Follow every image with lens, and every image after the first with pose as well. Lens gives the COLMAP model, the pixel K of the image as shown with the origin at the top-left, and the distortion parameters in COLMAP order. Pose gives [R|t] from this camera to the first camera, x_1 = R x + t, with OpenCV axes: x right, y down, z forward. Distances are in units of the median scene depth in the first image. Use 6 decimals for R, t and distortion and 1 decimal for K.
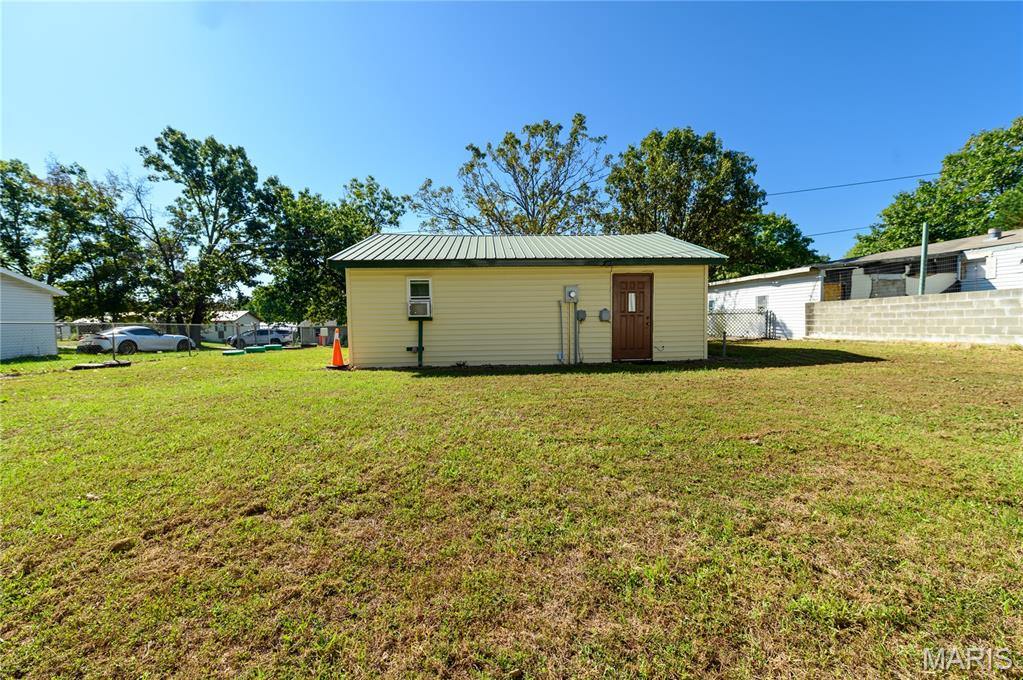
lens RADIAL K [[429.8, 0, 509.5], [0, 429.8, 359.3], [0, 0, 1]] dist [0.014956, 0.000045]
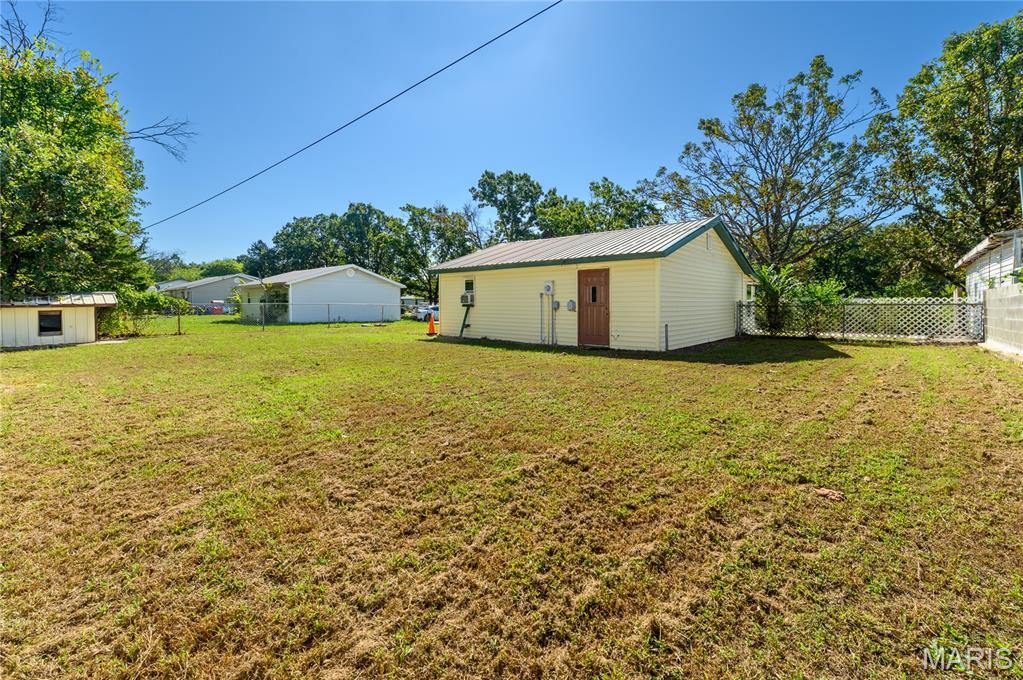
lens RADIAL K [[431.7, 0, 511.5], [0, 431.7, 340.0], [0, 0, 1]] dist [-0.001226, 0.000284]
pose [[0.720021, 0.075111, -0.689876, 0.915018], [-0.072947, 0.996810, 0.032394, -0.034274], [0.690108, 0.027000, 0.723203, 0.032144]]
